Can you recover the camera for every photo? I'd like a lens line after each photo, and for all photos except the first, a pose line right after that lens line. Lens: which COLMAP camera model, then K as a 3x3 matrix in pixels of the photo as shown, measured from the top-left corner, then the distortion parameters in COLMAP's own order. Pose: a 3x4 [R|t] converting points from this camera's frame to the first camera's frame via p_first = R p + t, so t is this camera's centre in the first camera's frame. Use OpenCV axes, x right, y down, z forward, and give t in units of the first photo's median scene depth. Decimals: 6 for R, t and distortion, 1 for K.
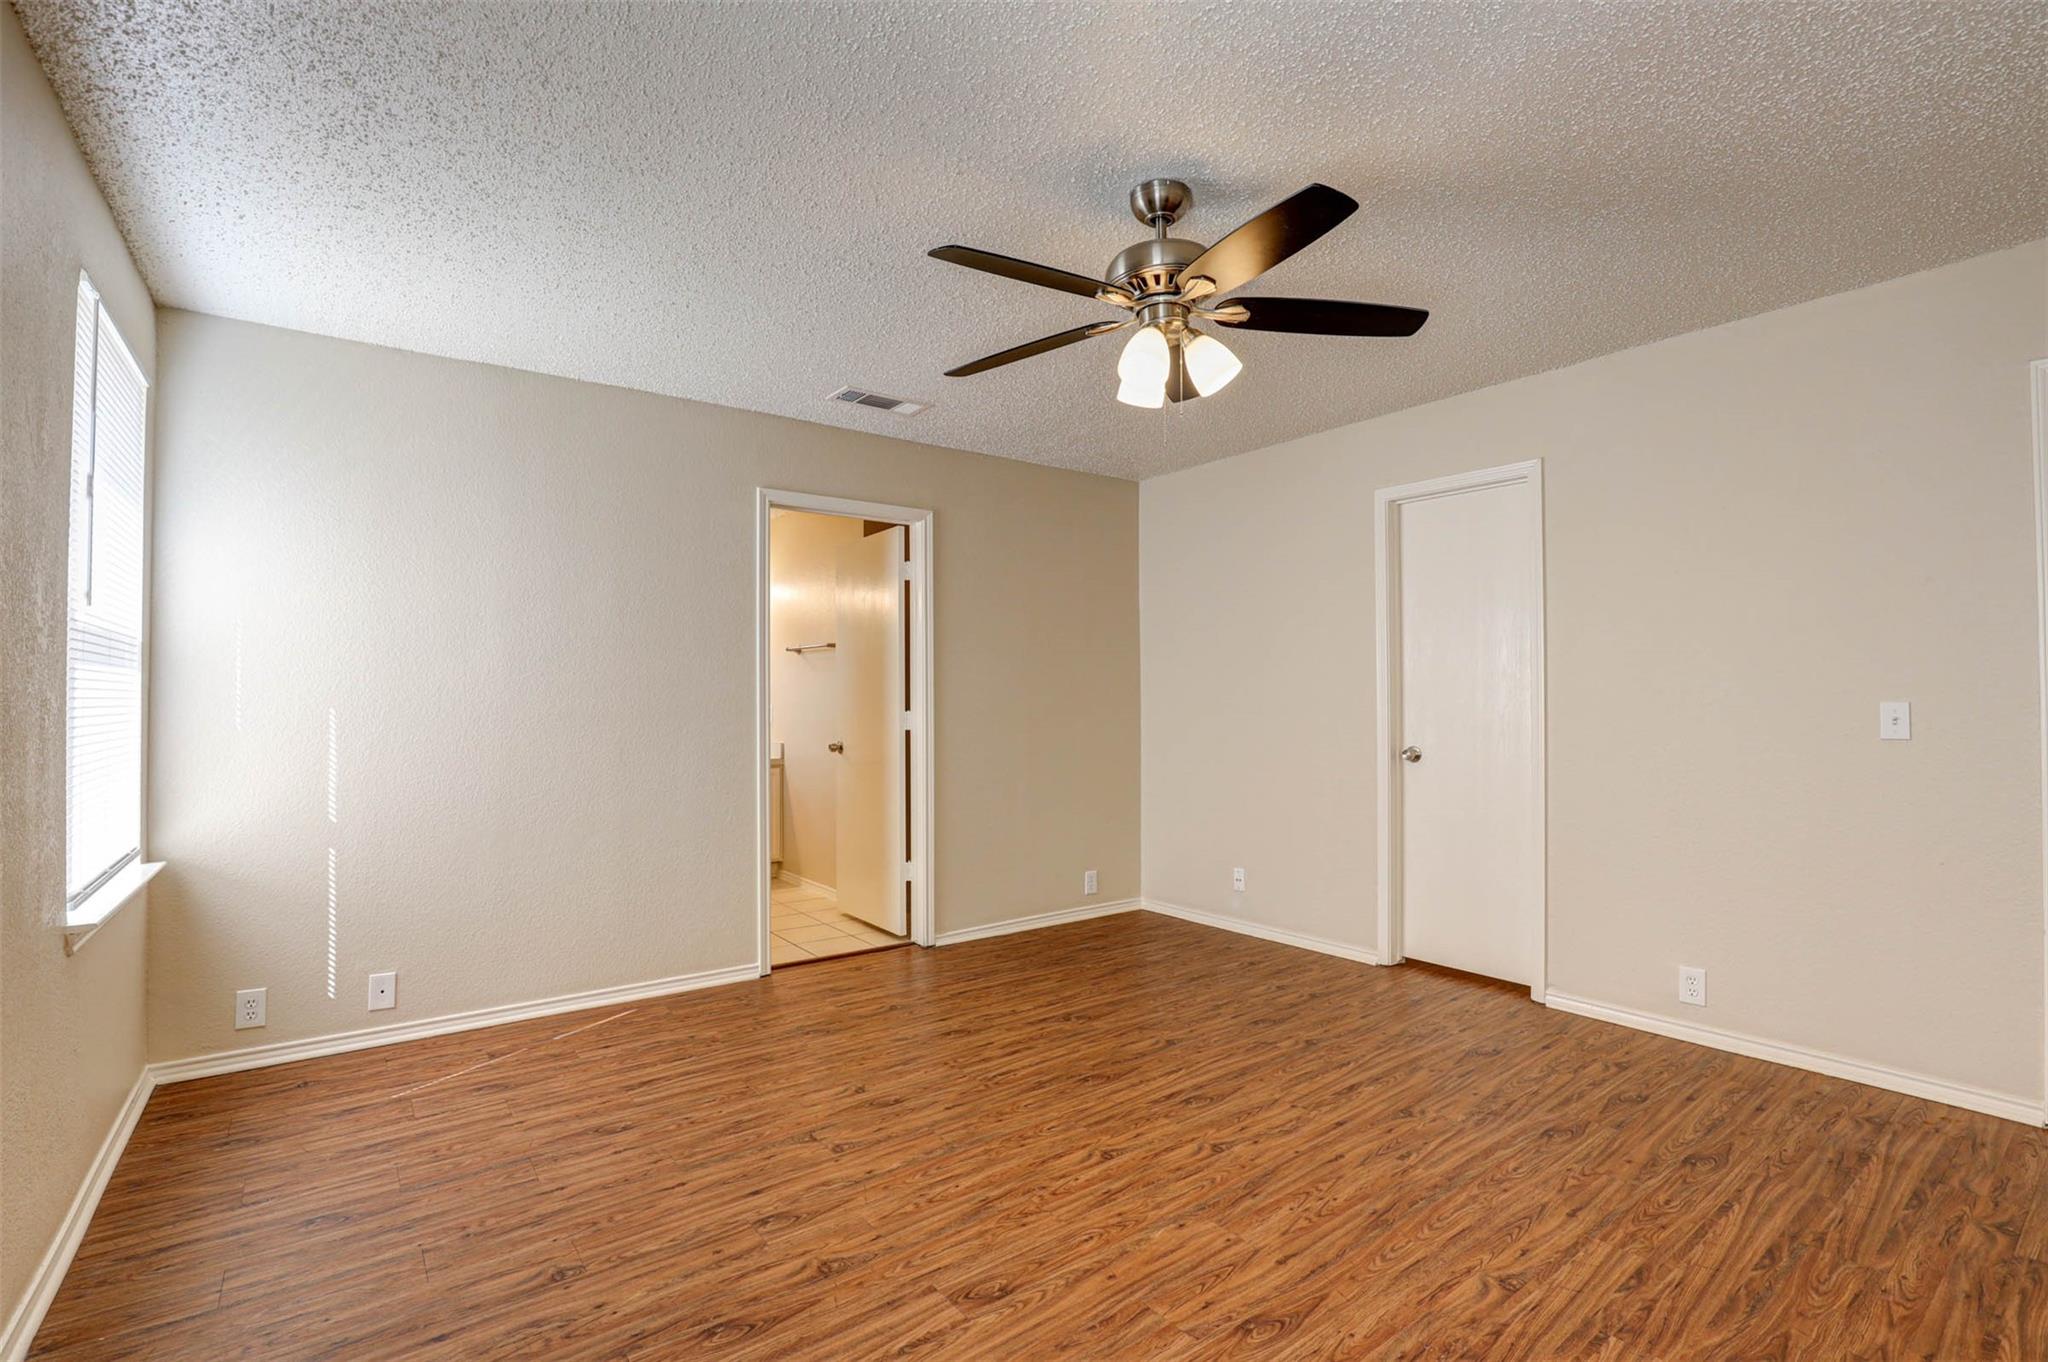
lens RADIAL K [[931.5, 0, 1020.8], [0, 931.5, 701.8], [0, 0, 1]] dist [-0.018228, 0.000196]
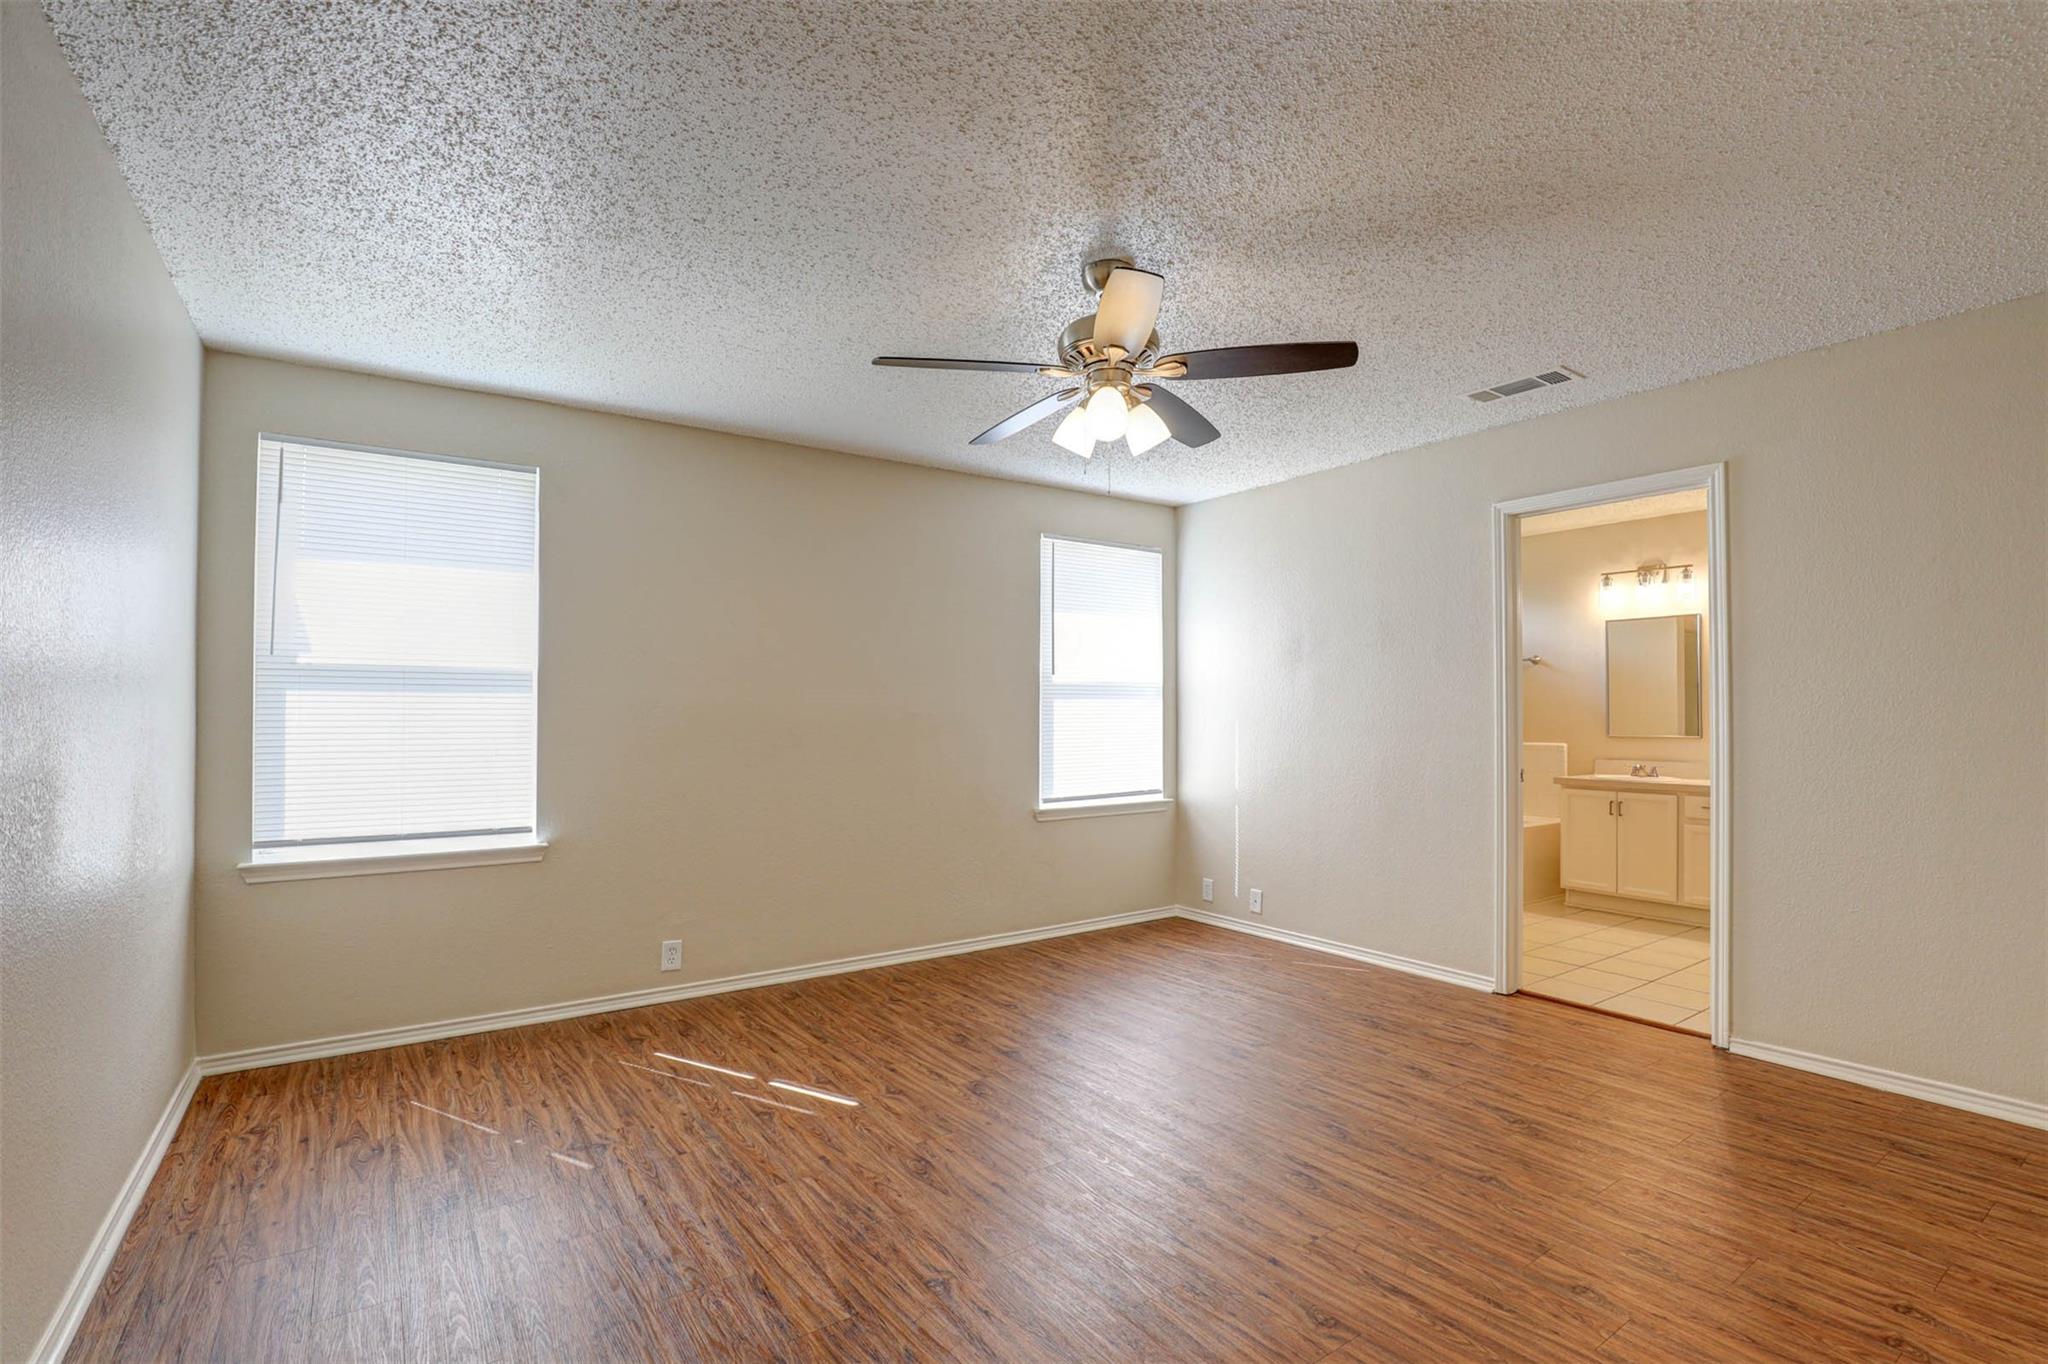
lens RADIAL K [[931.5, 0, 1020.8], [0, 931.5, 702.8], [0, 0, 1]] dist [-0.018228, 0.000196]
pose [[-0.032953, -0.013907, -0.999360, 0.907231], [0.002440, 0.999899, -0.013995, -0.002627], [0.999454, -0.002900, -0.032916, 0.651340]]
